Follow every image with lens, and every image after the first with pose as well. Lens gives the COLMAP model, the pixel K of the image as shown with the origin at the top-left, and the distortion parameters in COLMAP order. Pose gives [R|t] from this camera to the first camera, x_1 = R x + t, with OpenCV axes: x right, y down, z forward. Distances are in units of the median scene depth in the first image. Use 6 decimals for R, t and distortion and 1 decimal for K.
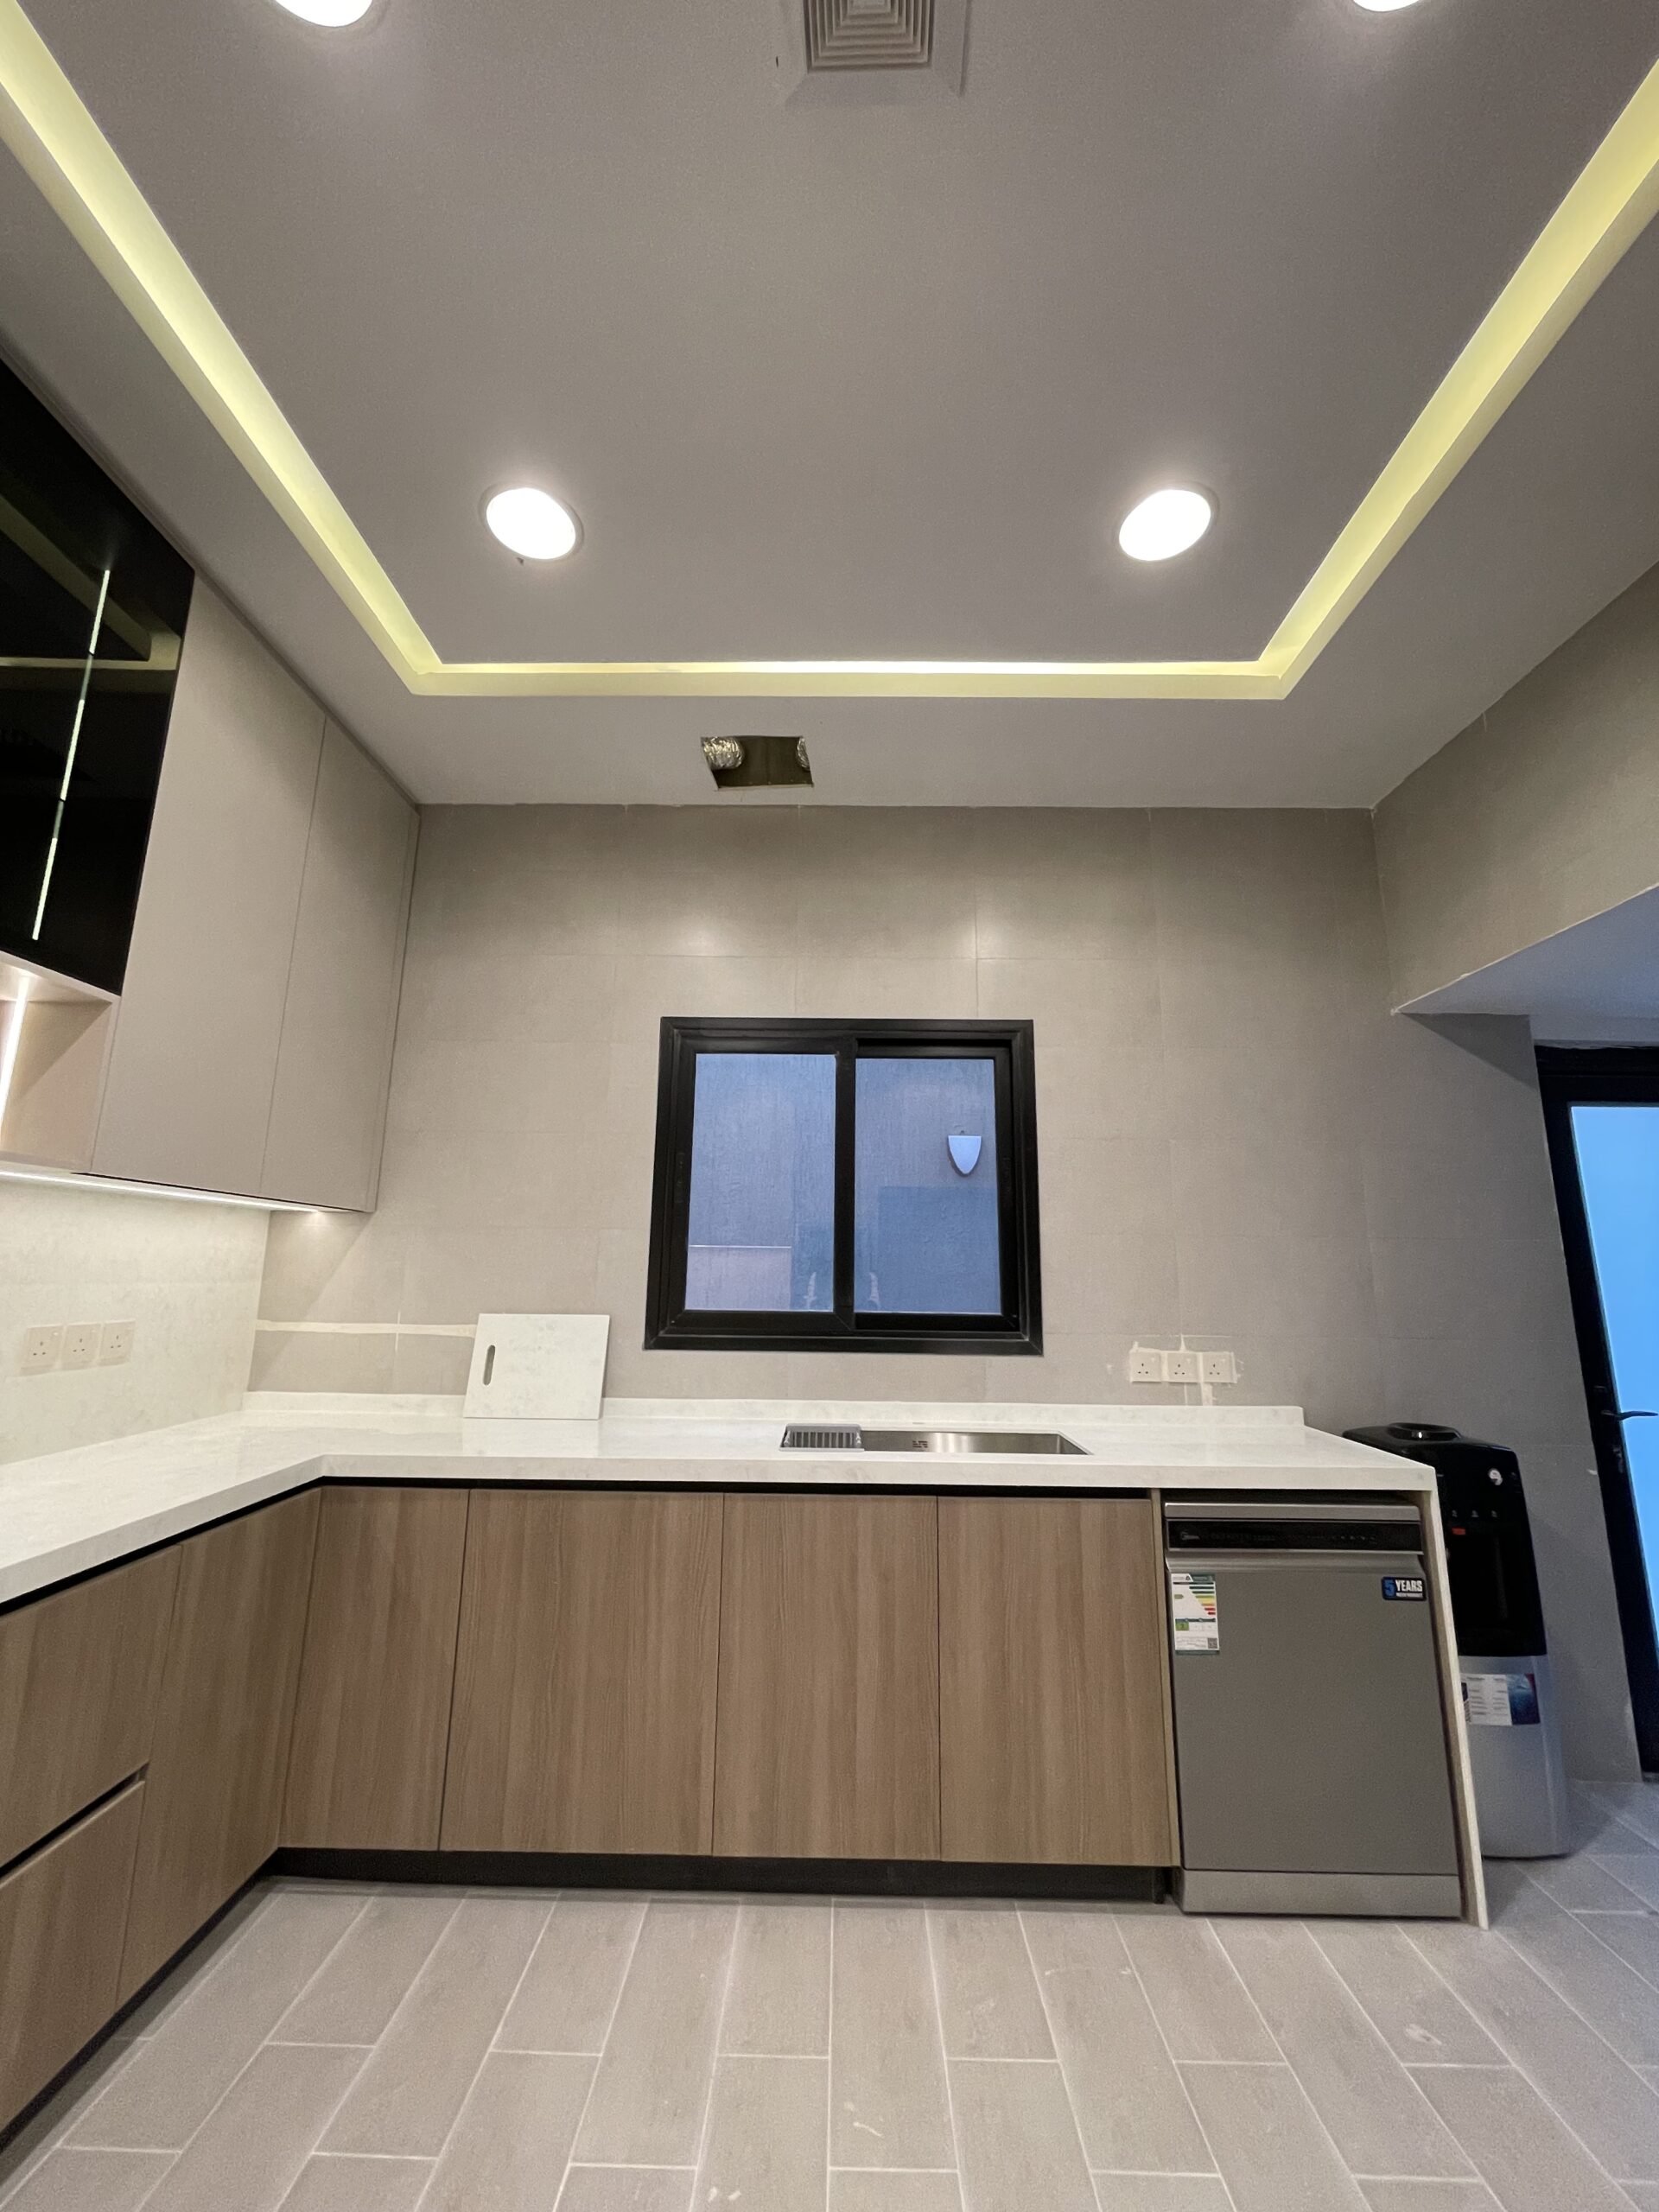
lens RADIAL K [[897.2, 0, 830.2], [0, 897.2, 1094.0], [0, 0, 1]] dist [-0.002841, 0.000582]
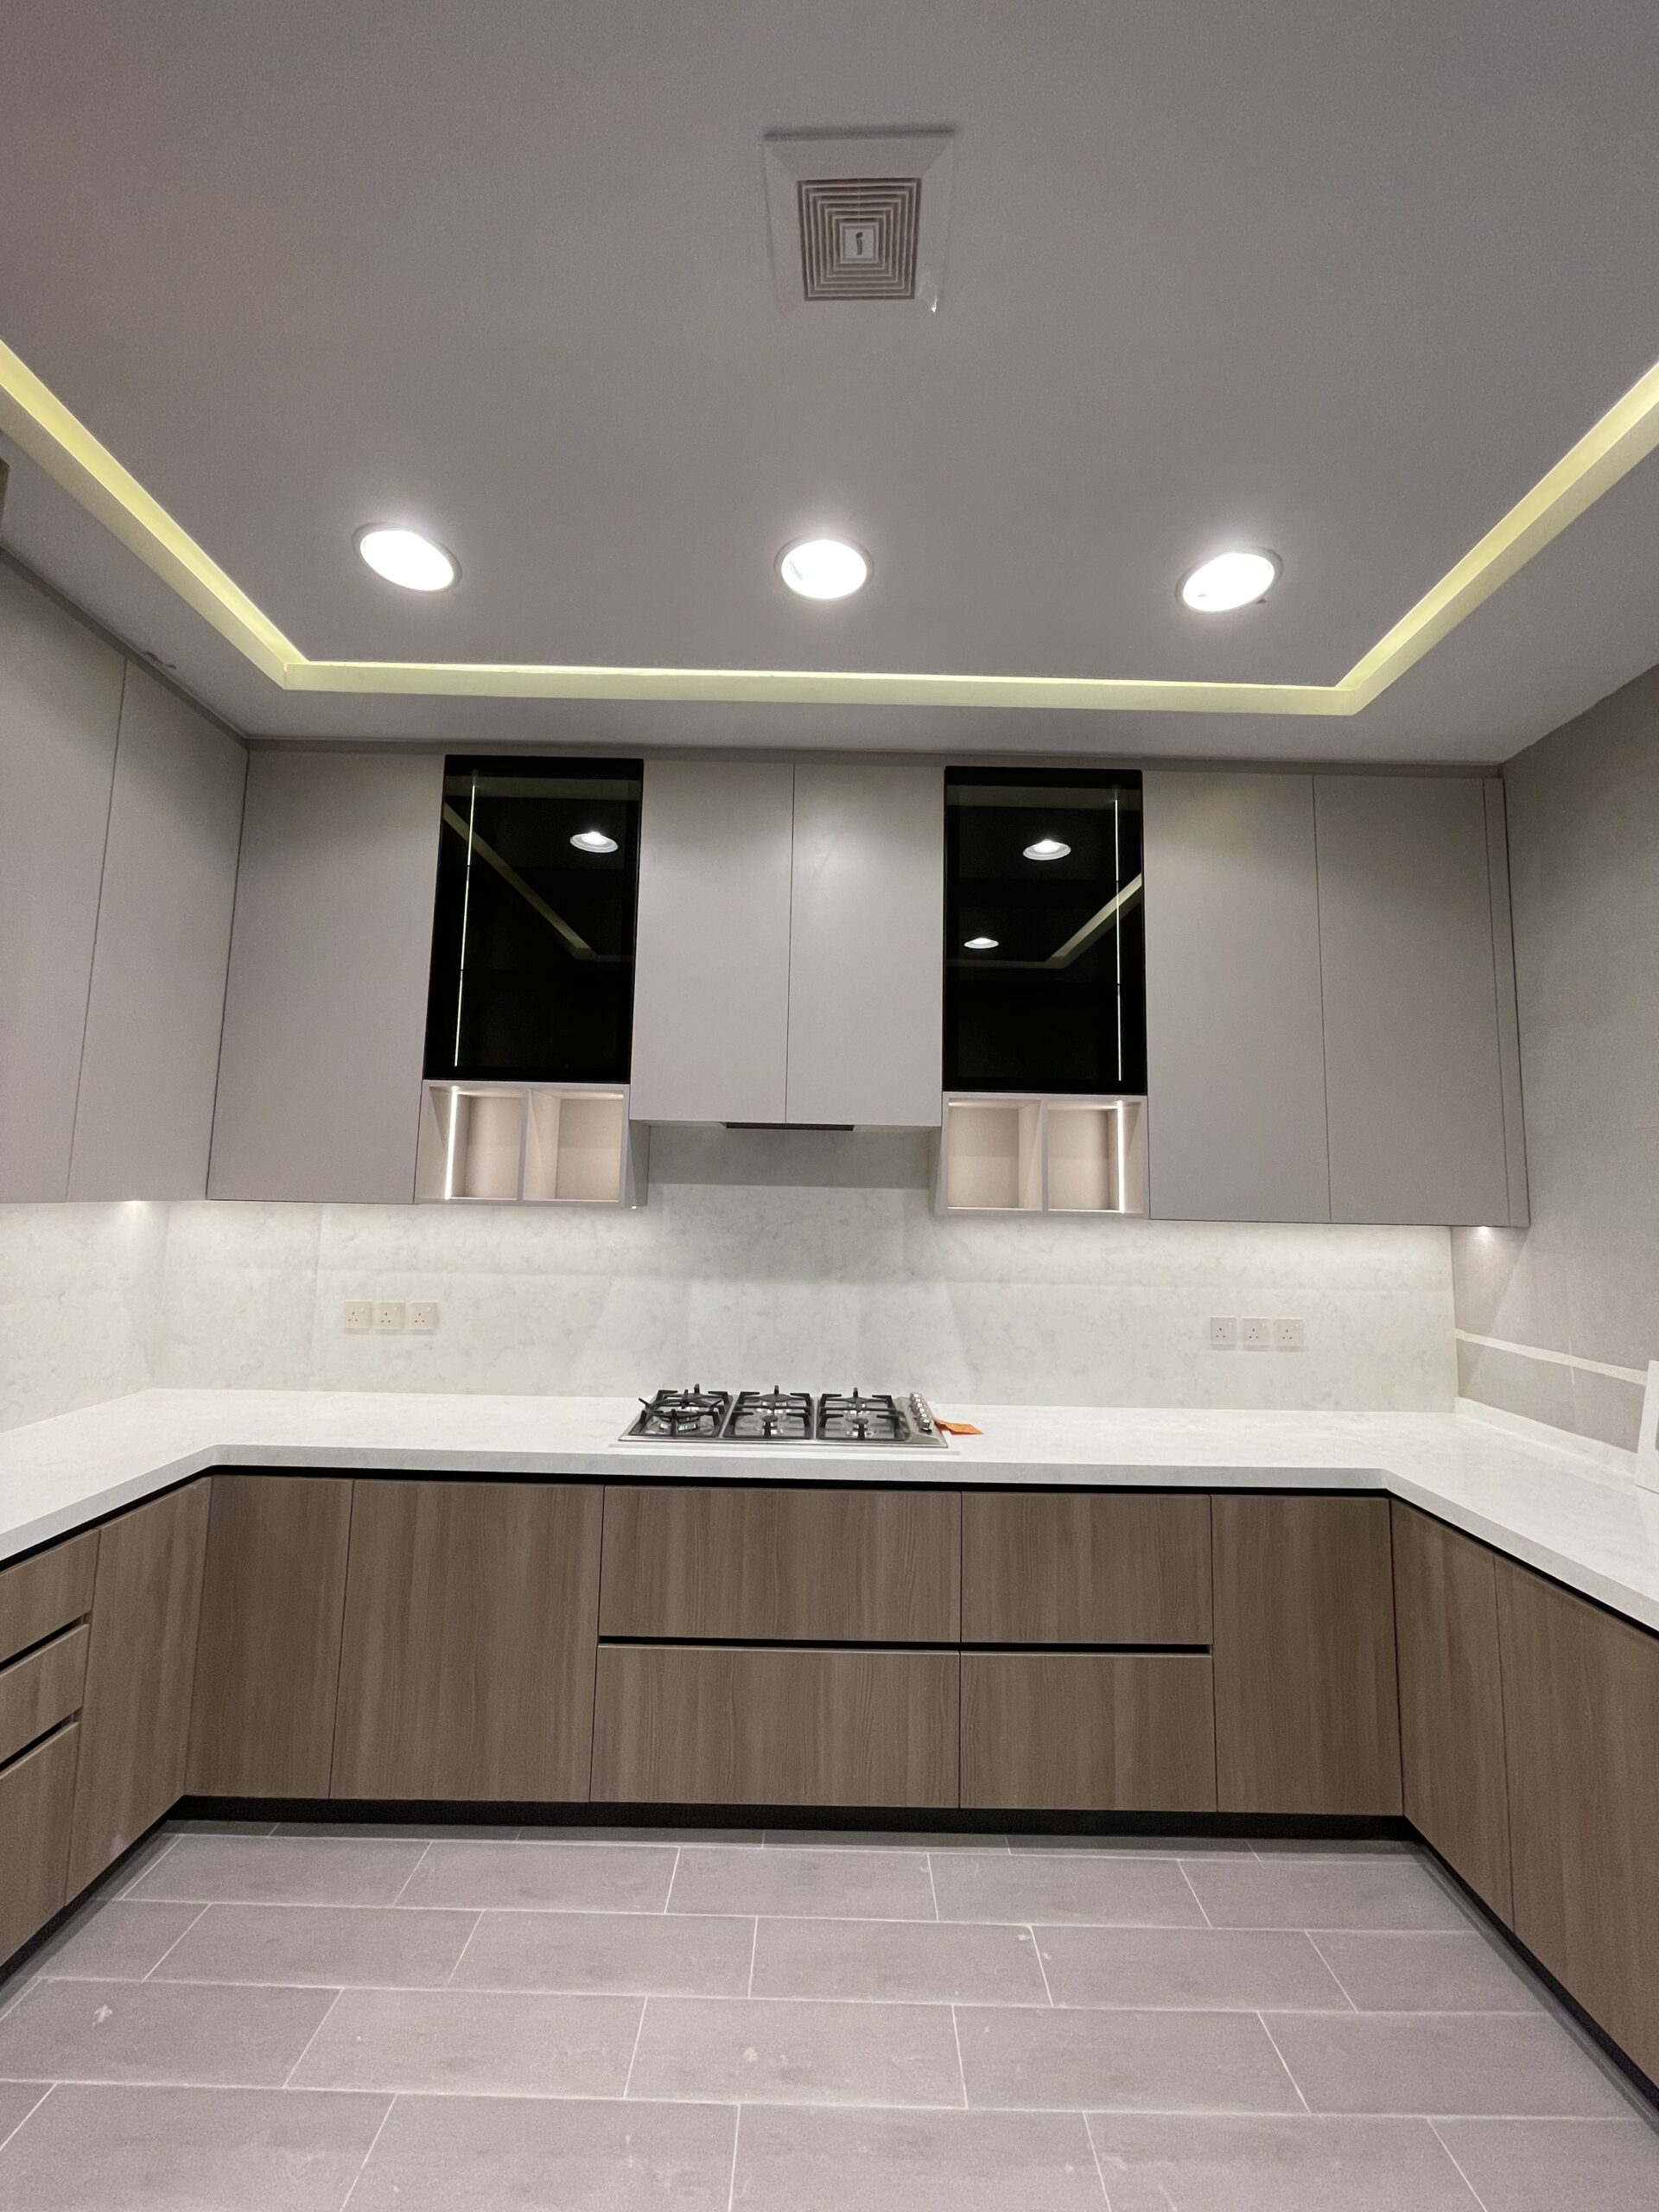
lens RADIAL K [[897.2, 0, 829.6], [0, 897.2, 1093.6], [0, 0, 1]] dist [-0.002841, 0.000582]
pose [[0.019779, -0.120009, -0.992576, 0.435512], [0.177682, 0.977389, -0.114632, -0.026219], [0.983889, -0.174095, 0.040655, 0.304912]]
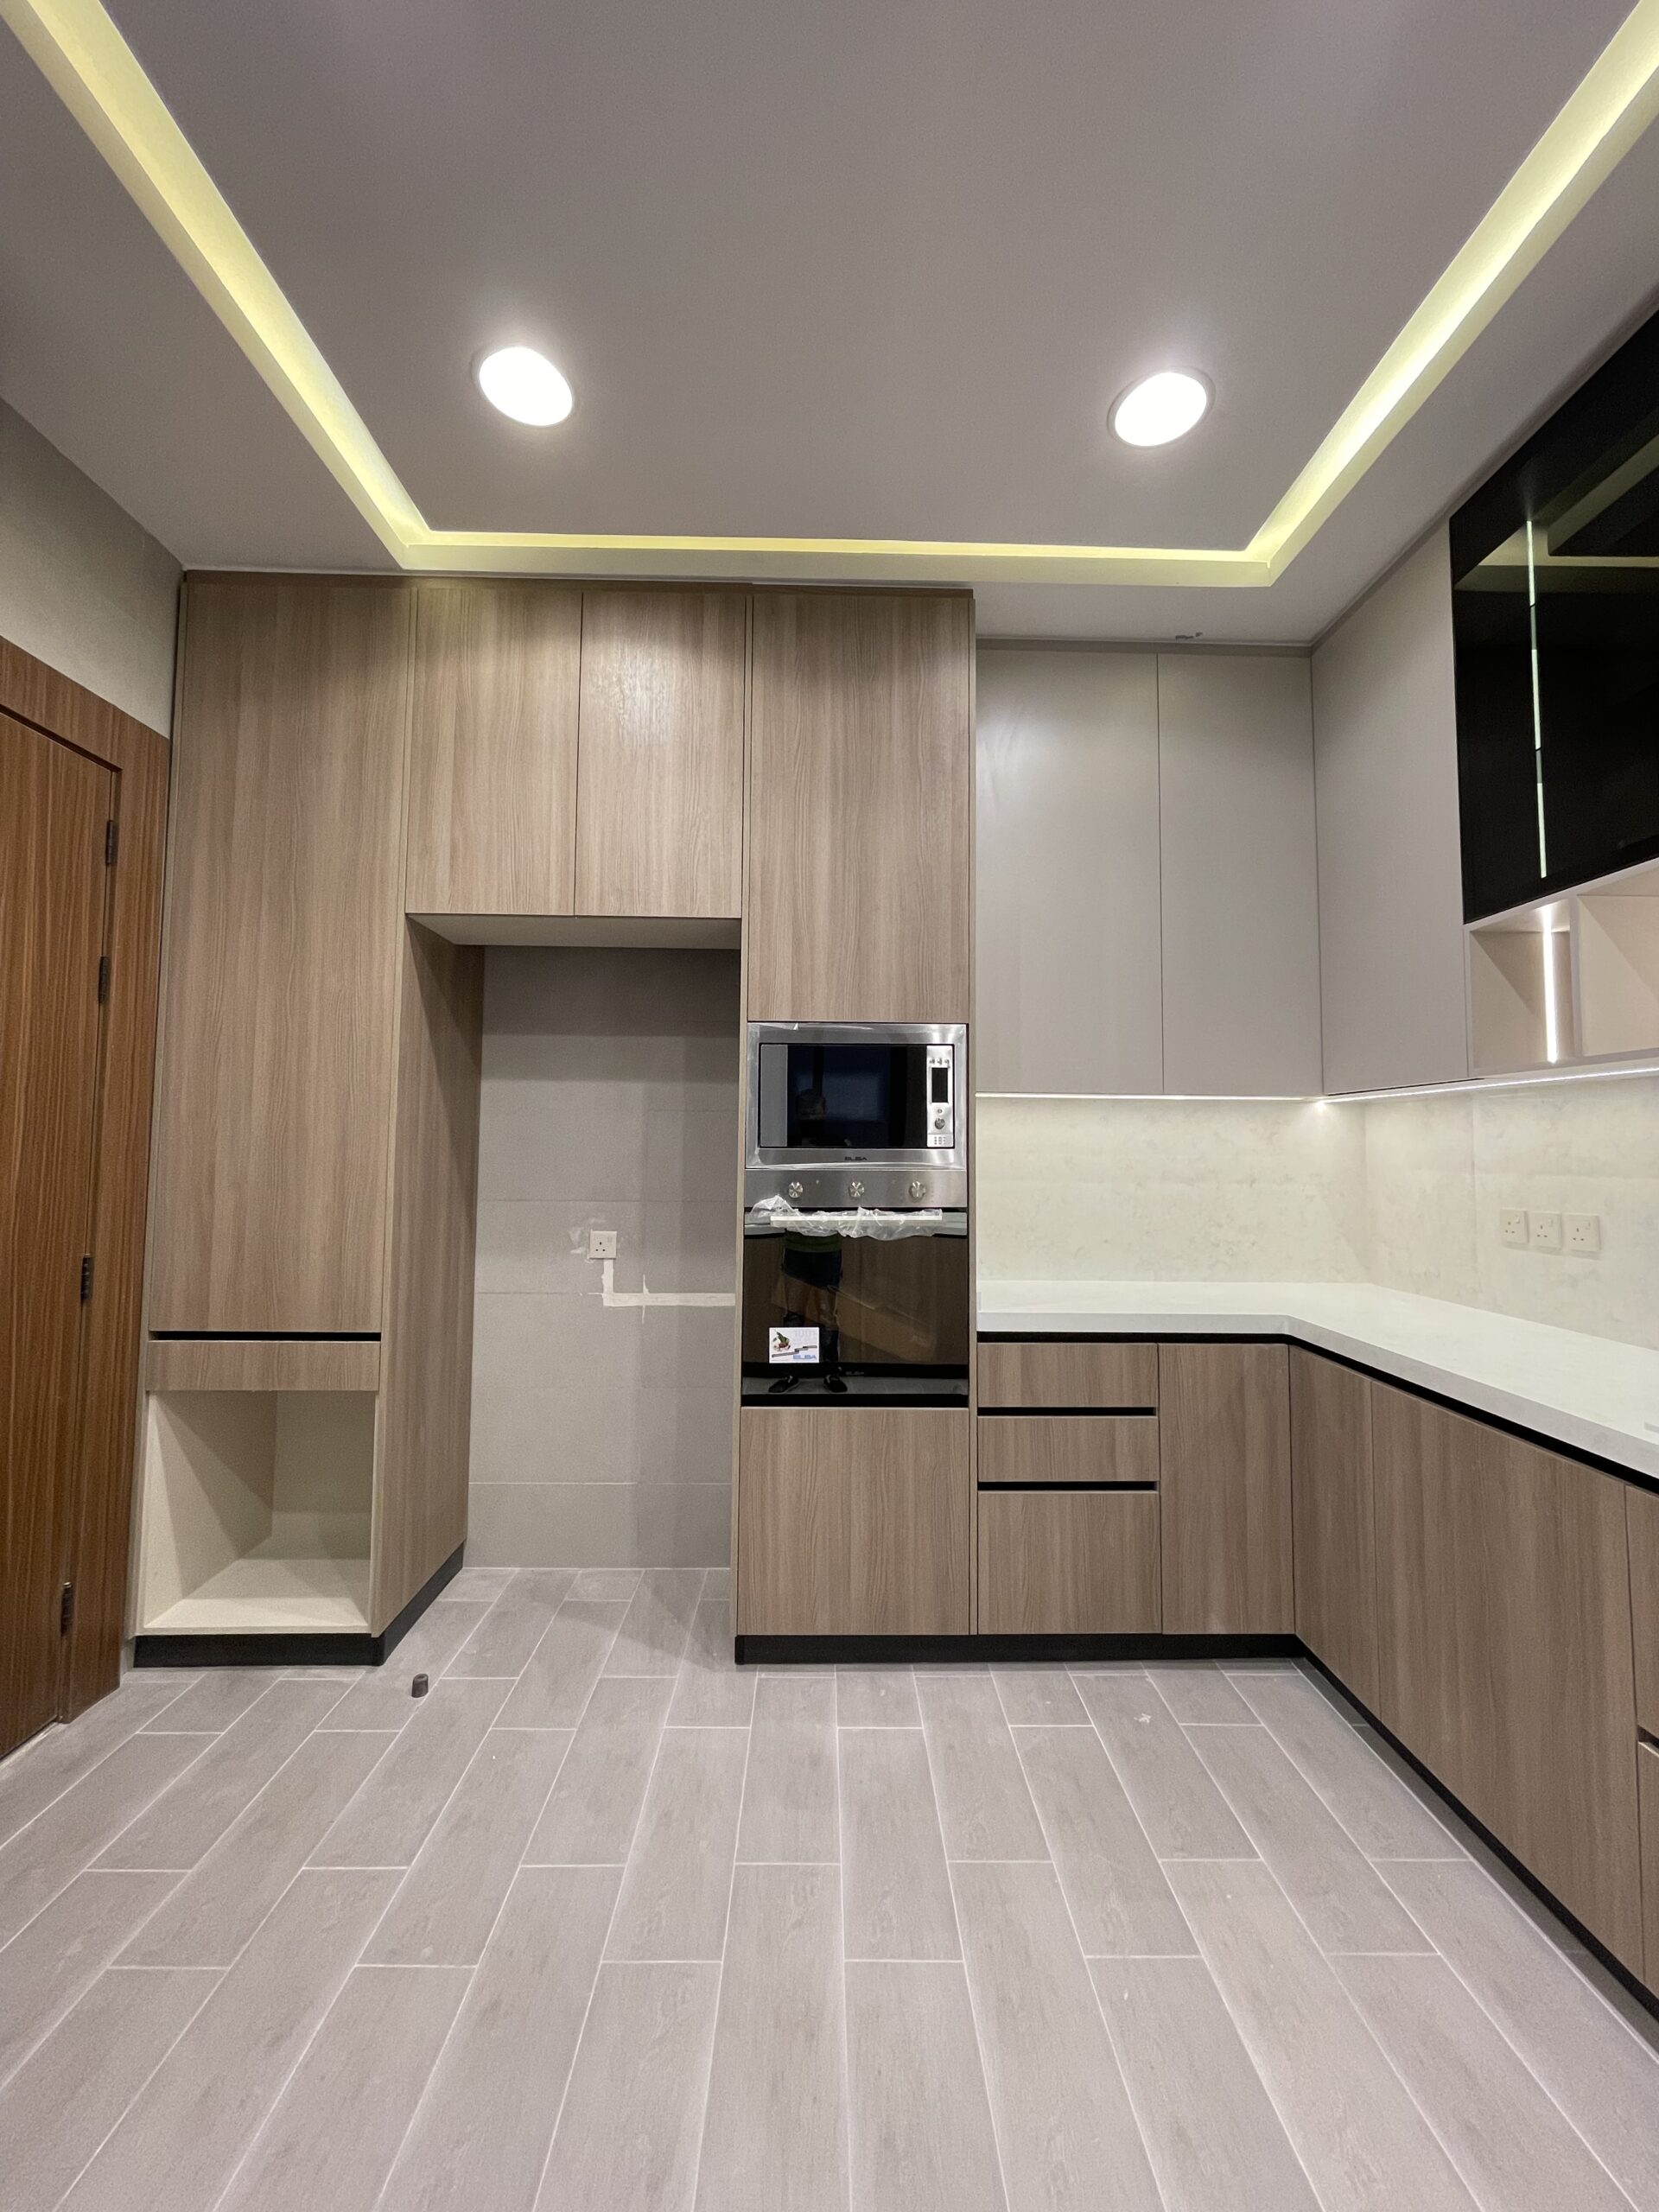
lens RADIAL K [[897.2, 0, 829.0], [0, 897.2, 1093.4], [0, 0, 1]] dist [-0.002841, 0.000582]
pose [[-0.999344, -0.022867, -0.028078, 0.024774], [-0.014772, 0.965367, -0.260476, 0.126061], [0.033062, -0.259891, -0.965072, 0.618410]]
